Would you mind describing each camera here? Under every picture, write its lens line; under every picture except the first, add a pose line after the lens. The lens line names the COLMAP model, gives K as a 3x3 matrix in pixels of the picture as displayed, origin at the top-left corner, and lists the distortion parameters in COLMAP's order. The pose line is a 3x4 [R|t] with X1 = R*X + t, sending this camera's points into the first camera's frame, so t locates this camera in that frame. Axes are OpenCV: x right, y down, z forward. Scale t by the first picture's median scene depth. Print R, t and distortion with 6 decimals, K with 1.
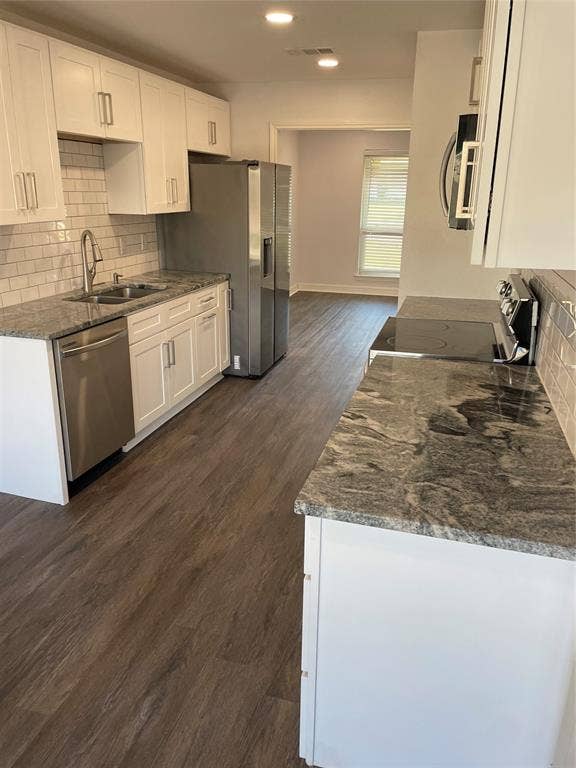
lens RADIAL K [[588.6, 0, 288.0], [0, 588.6, 384.2], [0, 0, 1]] dist [0.048948, -0.009646]
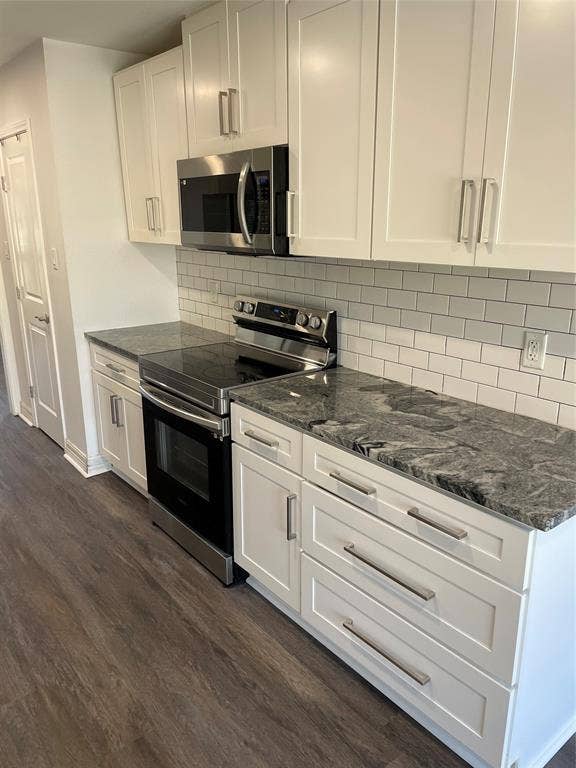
lens RADIAL K [[588.6, 0, 288.1], [0, 588.6, 382.3], [0, 0, 1]] dist [0.048948, -0.009646]
pose [[0.580017, -0.236539, 0.779506, -0.965293], [0.263363, 0.959974, 0.095337, -0.240847], [-0.770857, 0.149996, 0.619097, 0.649616]]
